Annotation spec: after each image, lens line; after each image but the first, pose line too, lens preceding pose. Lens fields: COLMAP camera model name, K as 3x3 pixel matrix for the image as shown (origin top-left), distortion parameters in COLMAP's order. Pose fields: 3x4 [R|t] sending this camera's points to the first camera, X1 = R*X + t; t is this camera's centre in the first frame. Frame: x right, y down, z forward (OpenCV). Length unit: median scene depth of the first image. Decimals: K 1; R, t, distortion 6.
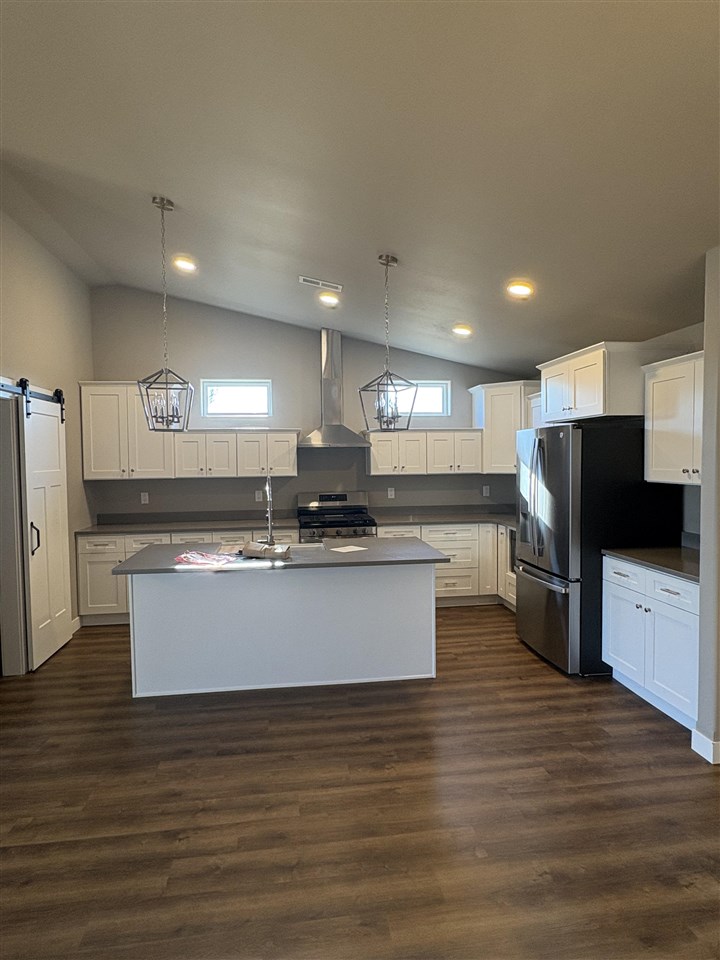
lens RADIAL K [[543.1, 0, 360.0], [0, 543.1, 480.0], [0, 0, 1]] dist [0.000389, 0.000384]
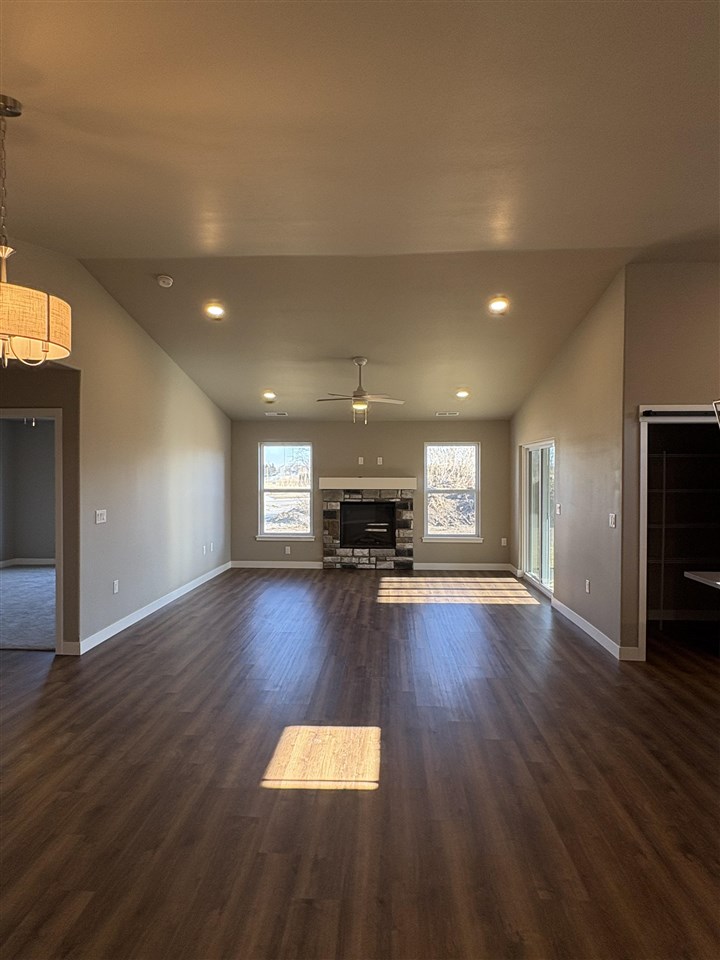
lens RADIAL K [[543.1, 0, 360.0], [0, 543.1, 480.0], [0, 0, 1]] dist [0.000389, 0.000384]
pose [[-0.193071, 0.018314, -0.981014, 0.976586], [-0.042633, 0.998725, 0.027035, -0.030019], [0.980258, 0.047044, -0.192044, 0.688829]]
